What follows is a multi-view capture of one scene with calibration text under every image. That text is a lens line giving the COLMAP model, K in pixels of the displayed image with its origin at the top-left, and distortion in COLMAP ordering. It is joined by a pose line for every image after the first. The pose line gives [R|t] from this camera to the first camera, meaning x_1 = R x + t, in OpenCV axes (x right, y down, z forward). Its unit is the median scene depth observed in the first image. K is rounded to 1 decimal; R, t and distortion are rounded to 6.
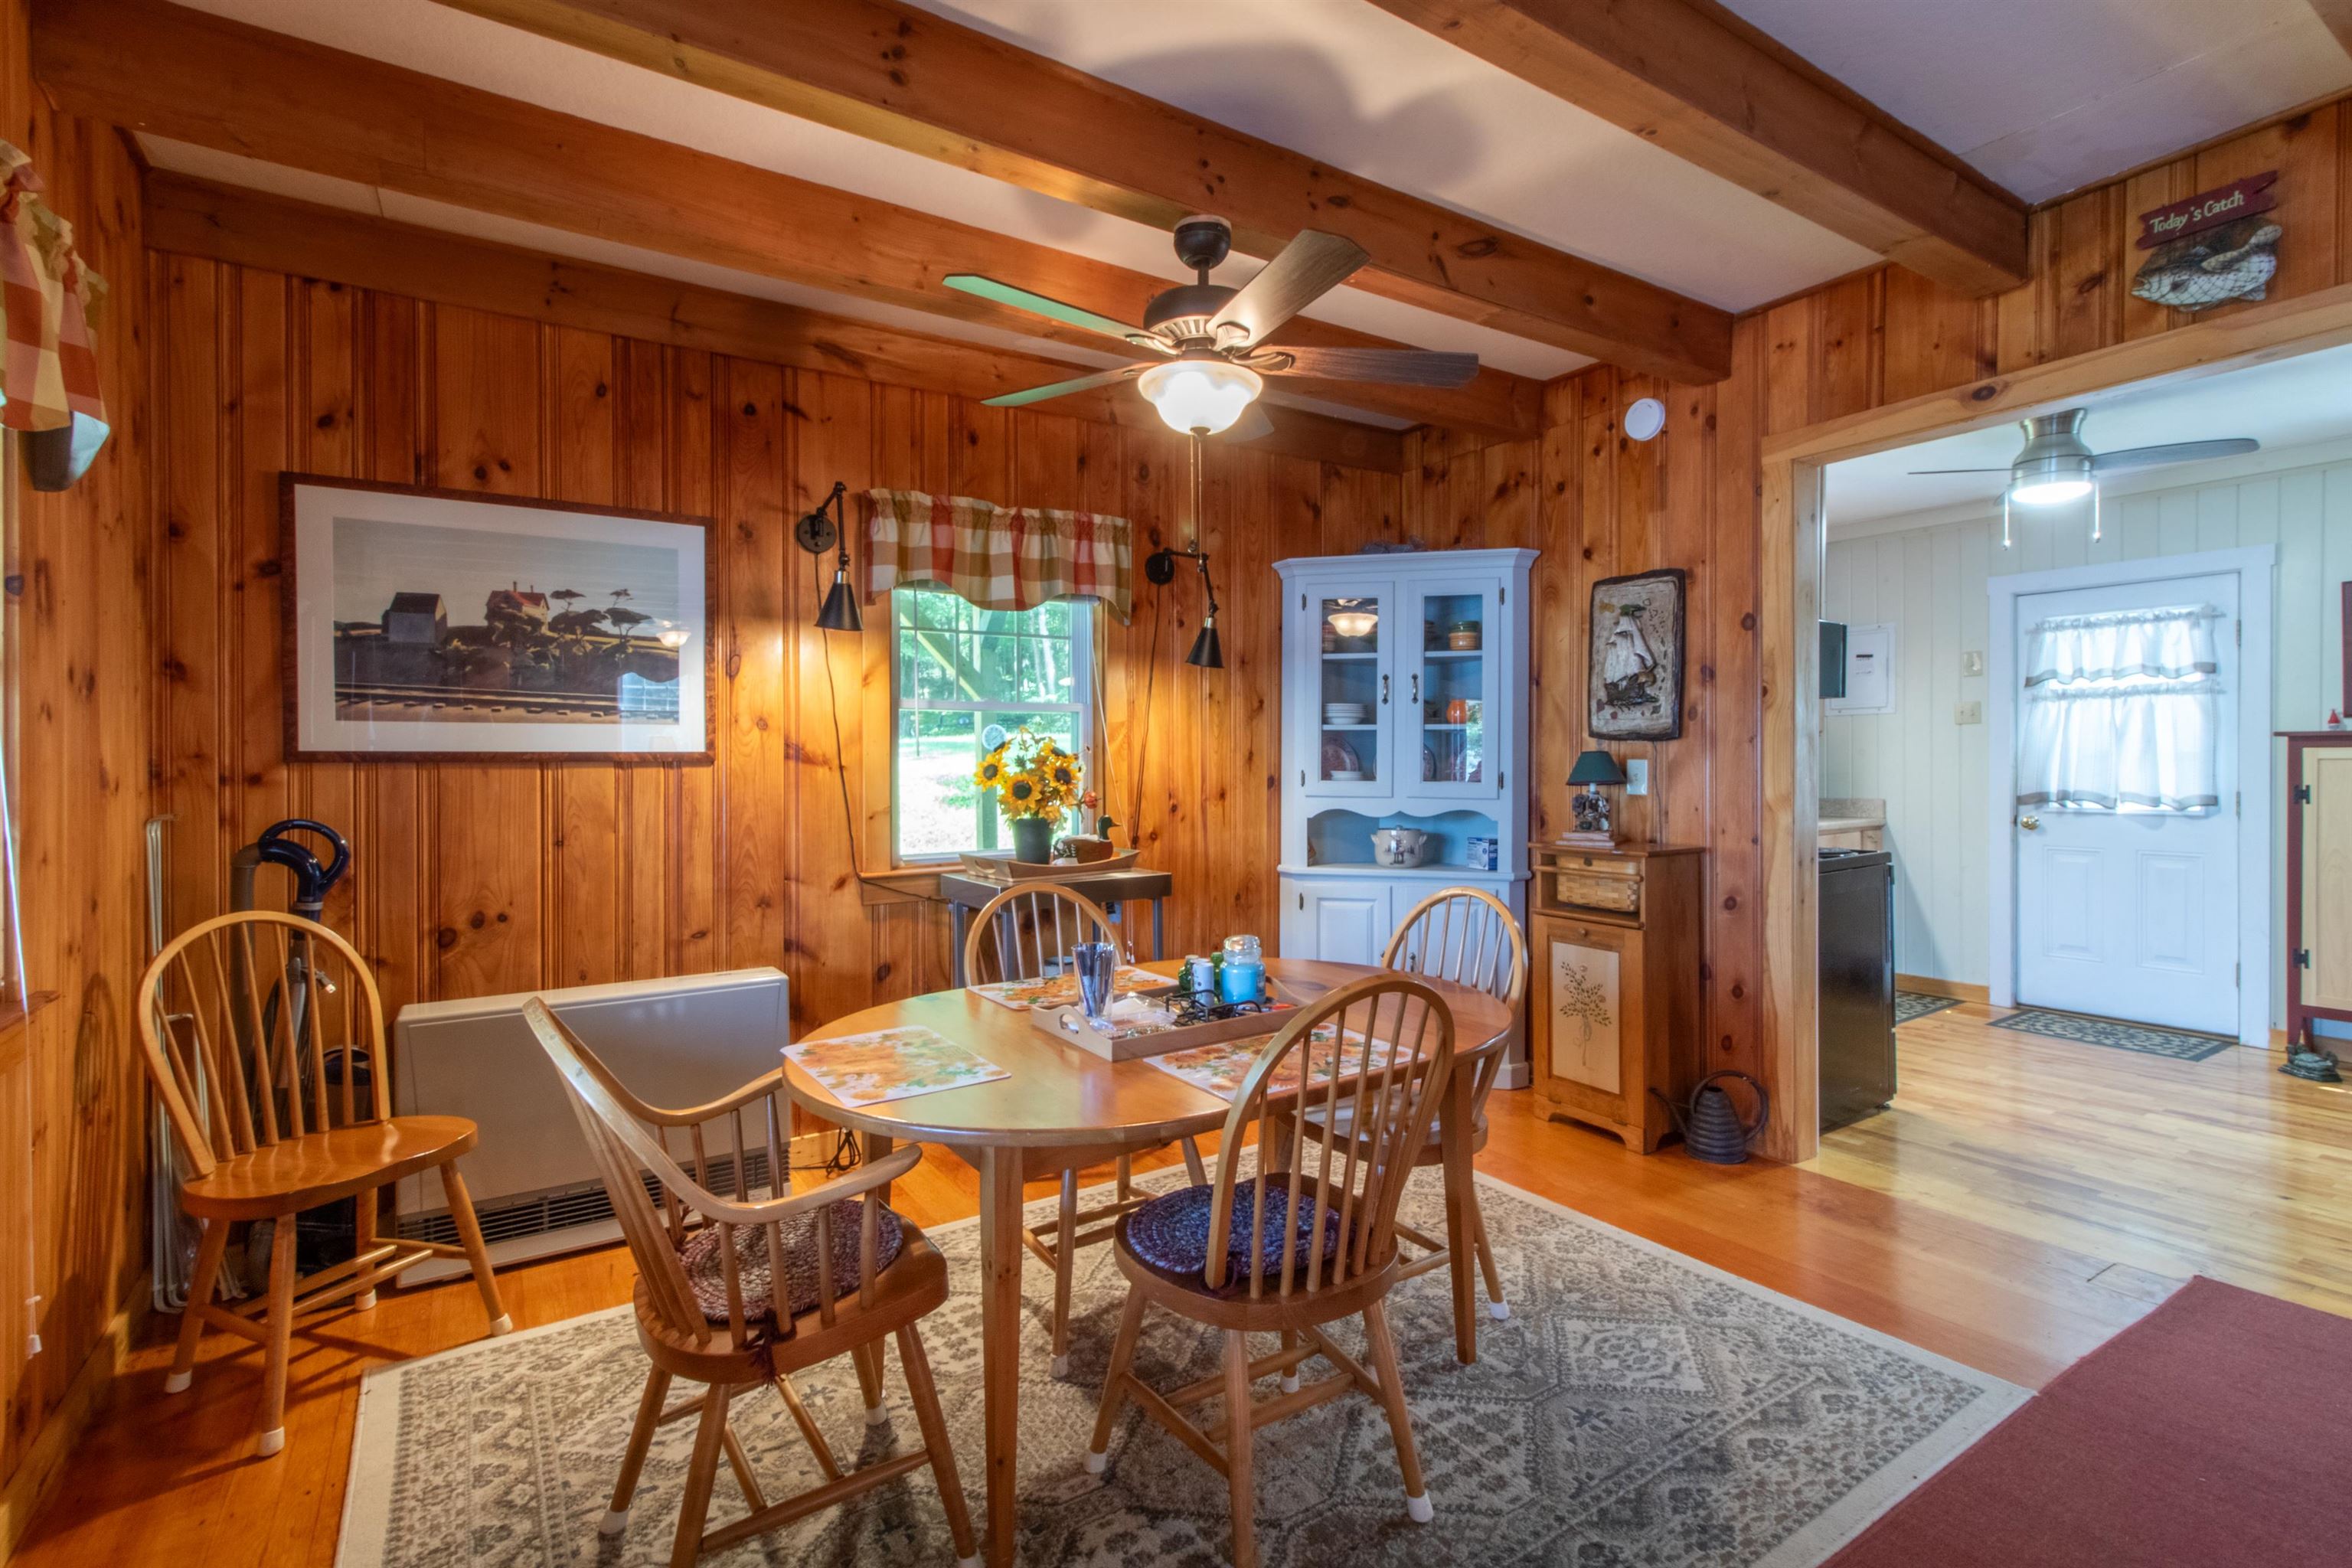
lens RADIAL K [[1108.6, 0, 1194.0], [0, 1108.6, 771.5], [0, 0, 1]] dist [-0.010264, 0.003095]
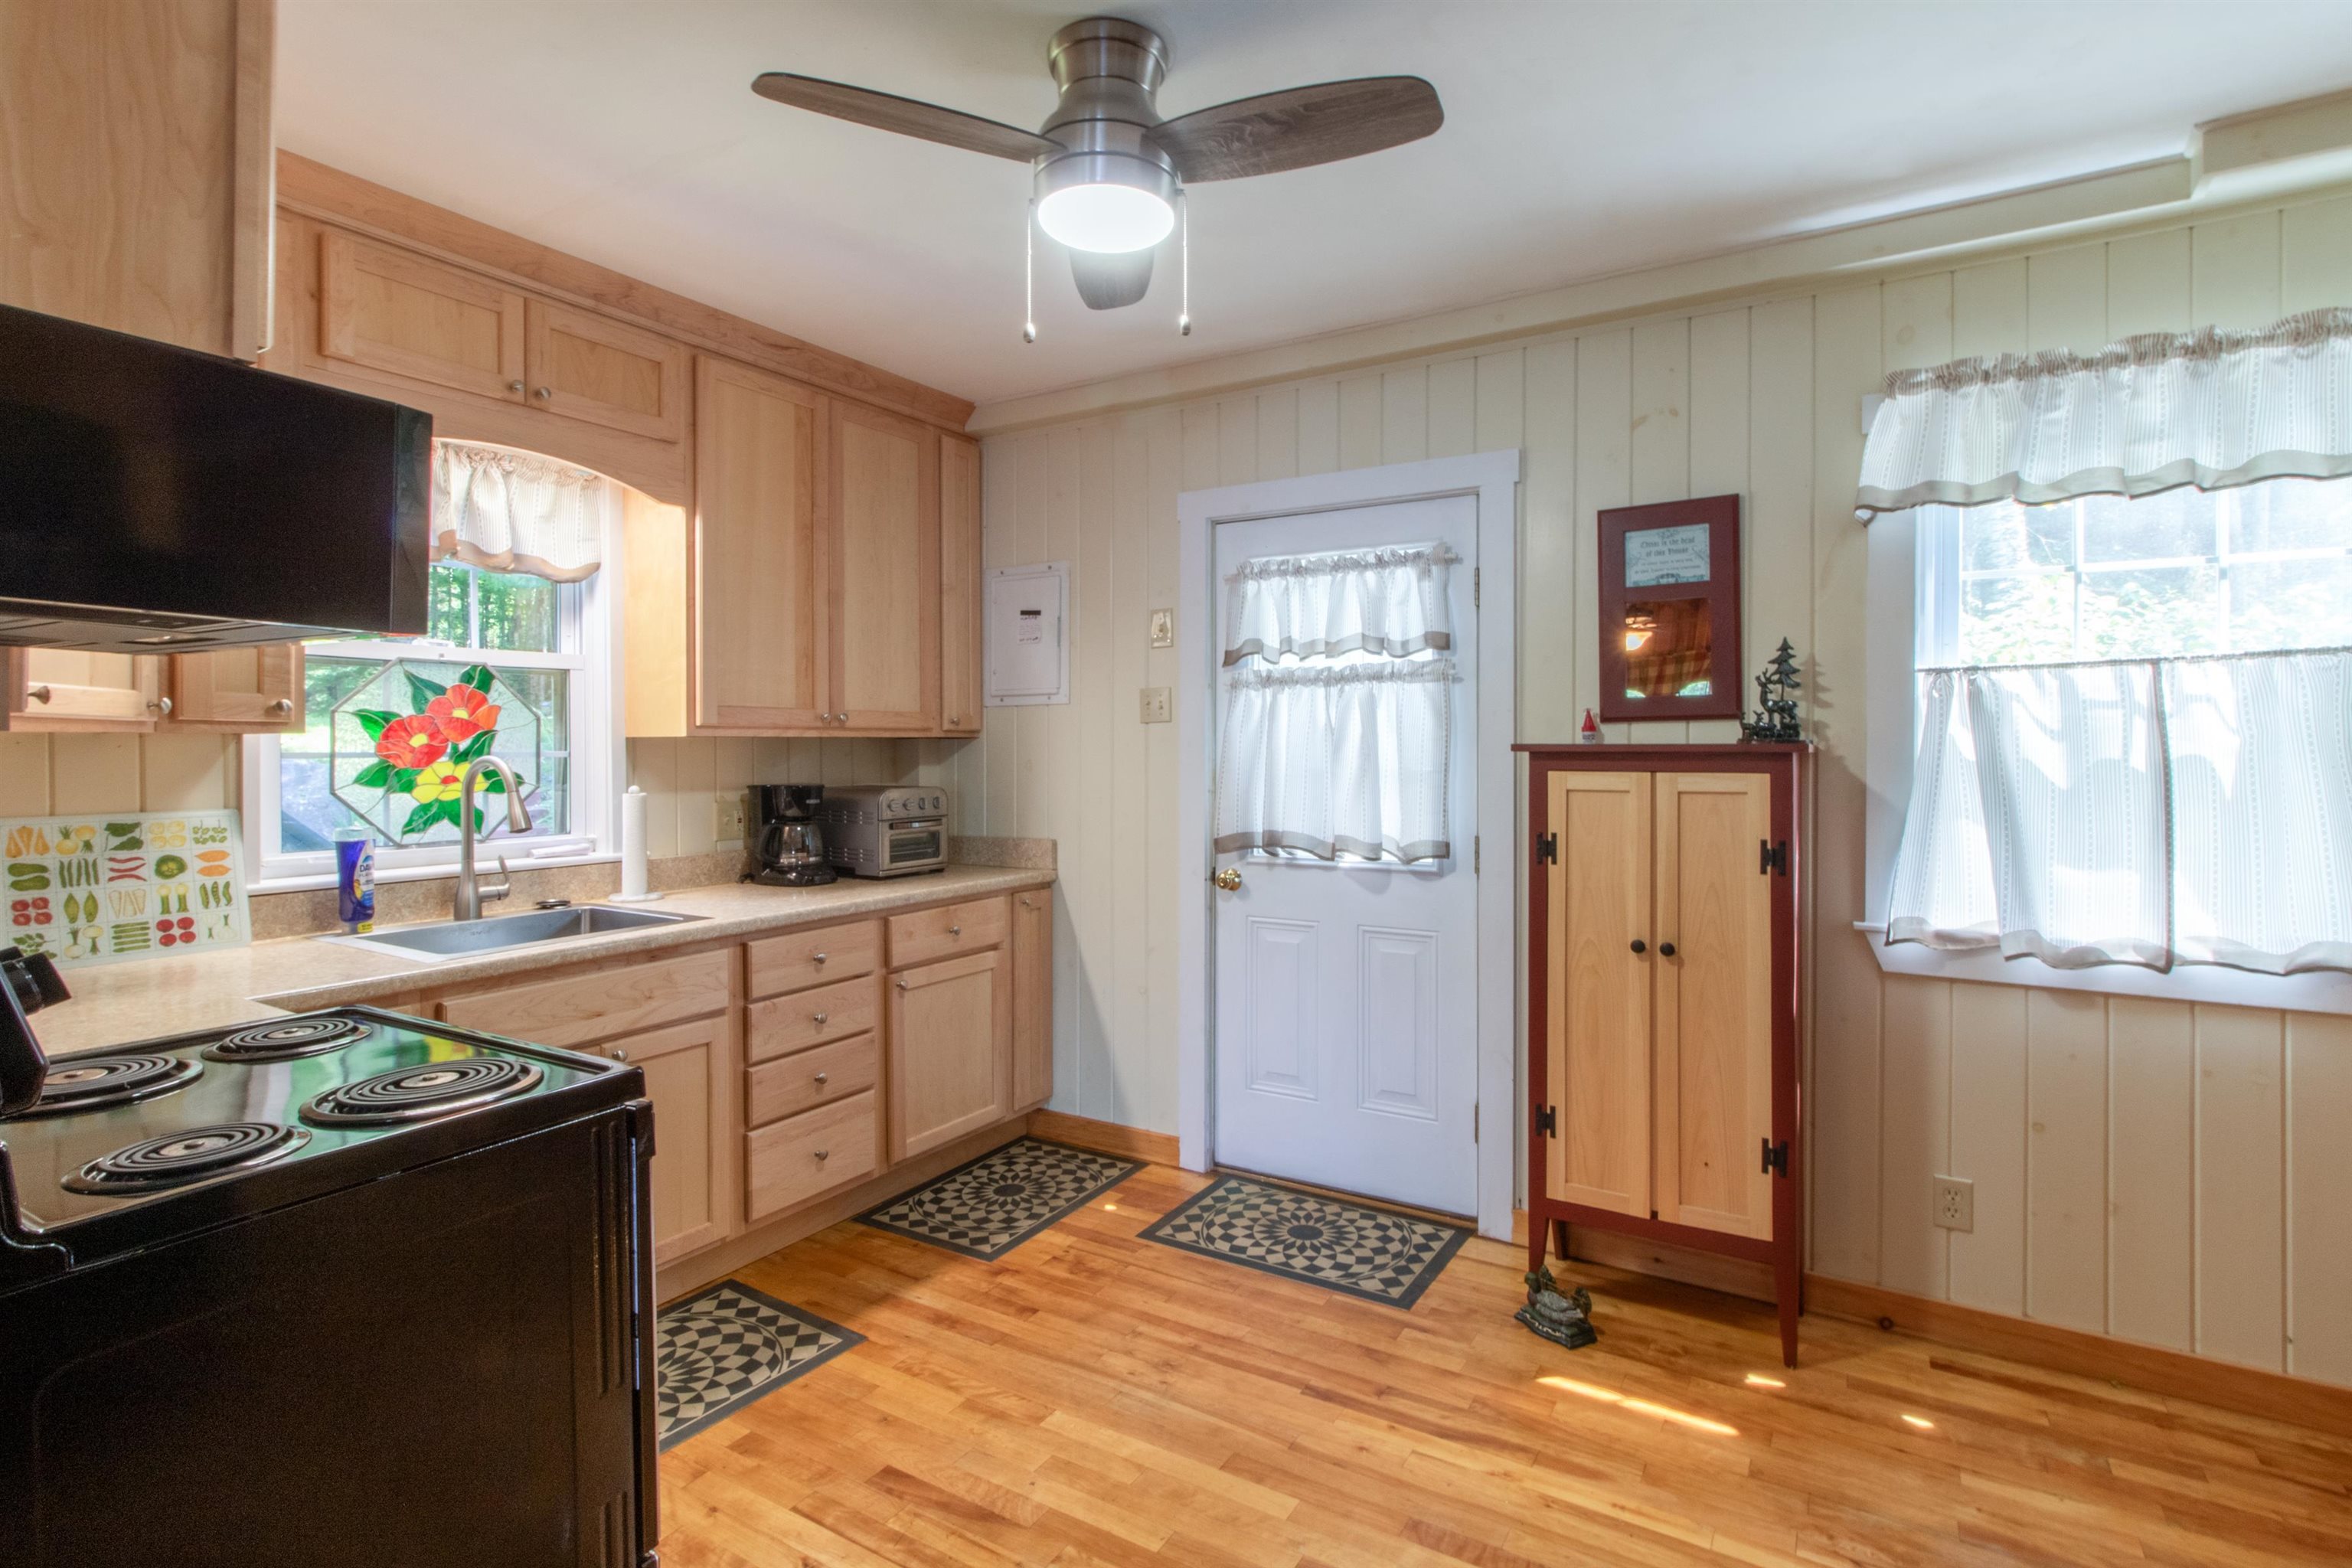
lens RADIAL K [[1108.6, 0, 1157.8], [0, 1108.6, 750.8], [0, 0, 1]] dist [-0.010264, 0.003095]
pose [[0.913544, 0.003984, 0.406720, 0.492719], [-0.001332, 0.999976, -0.006802, -0.025173], [-0.406738, 0.005672, 0.913527, 0.464105]]
